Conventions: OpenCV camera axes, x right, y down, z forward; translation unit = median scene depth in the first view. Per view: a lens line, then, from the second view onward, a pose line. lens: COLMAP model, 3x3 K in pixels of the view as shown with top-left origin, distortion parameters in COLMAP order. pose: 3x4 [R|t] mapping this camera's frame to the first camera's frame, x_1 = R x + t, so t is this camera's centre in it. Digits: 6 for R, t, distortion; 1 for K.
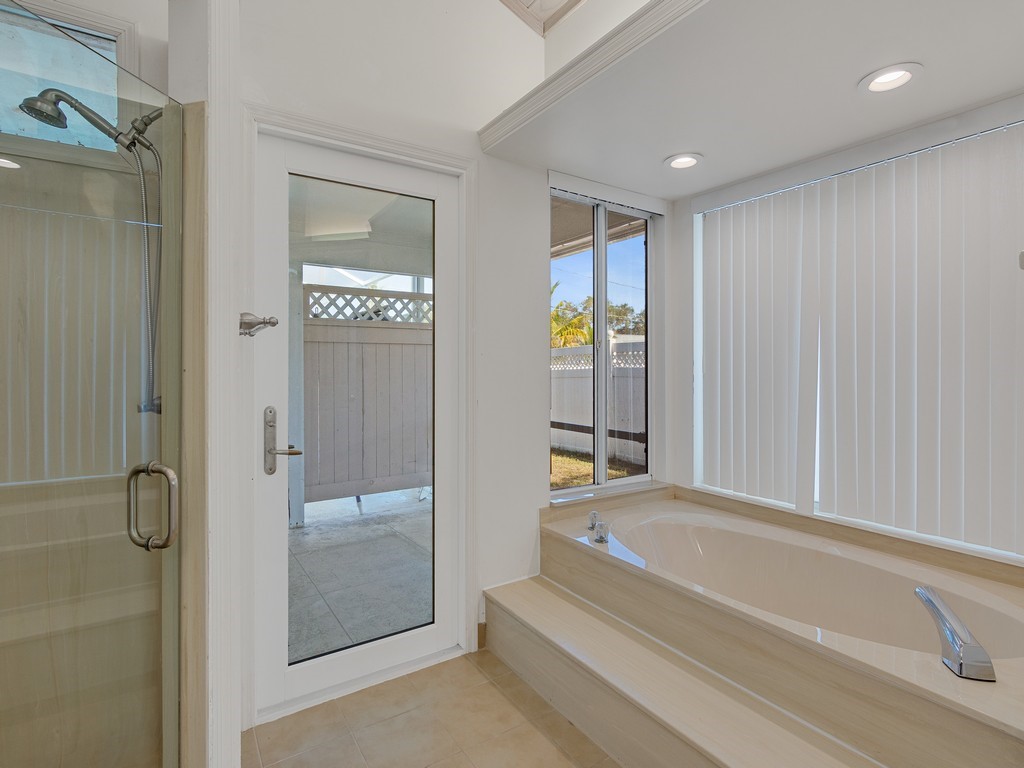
lens RADIAL K [[510.2, 0, 481.1], [0, 510.2, 366.3], [0, 0, 1]] dist [-0.001296, 0.004234]
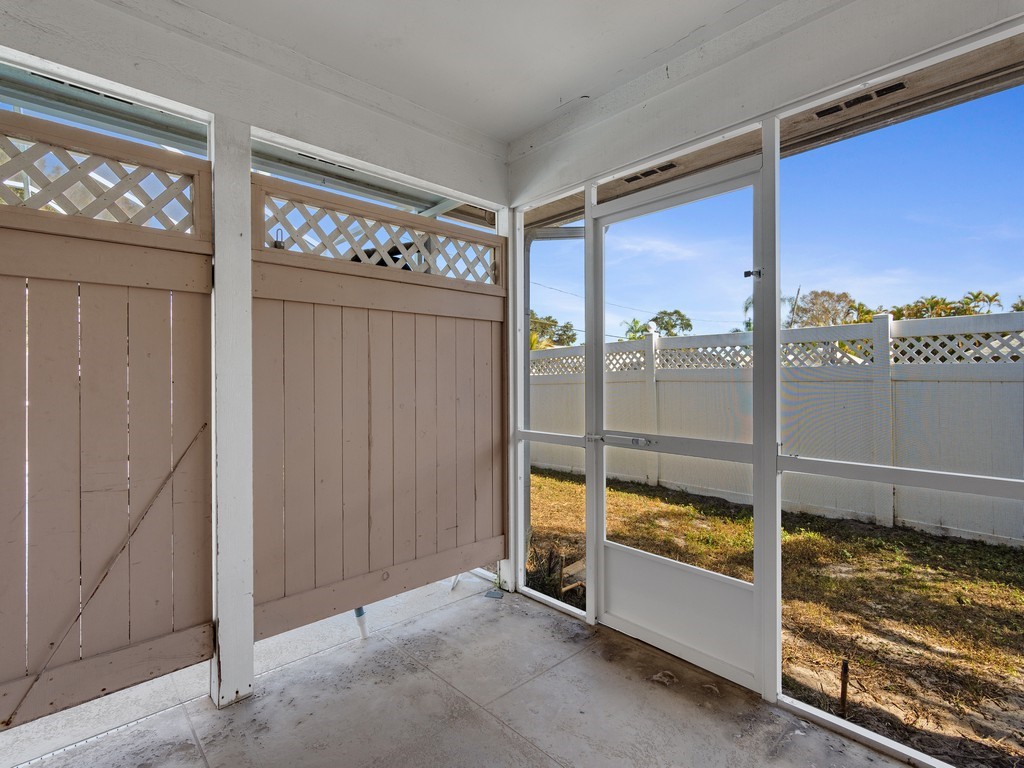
lens RADIAL K [[491.6, 0, 487.3], [0, 491.6, 374.5], [0, 0, 1]] dist [-0.013374, -0.000783]
pose [[0.983757, 0.000848, 0.179501, -0.211094], [0.000477, 0.999973, -0.007337, 0.025562], [-0.179503, 0.007303, 0.983730, 0.508193]]
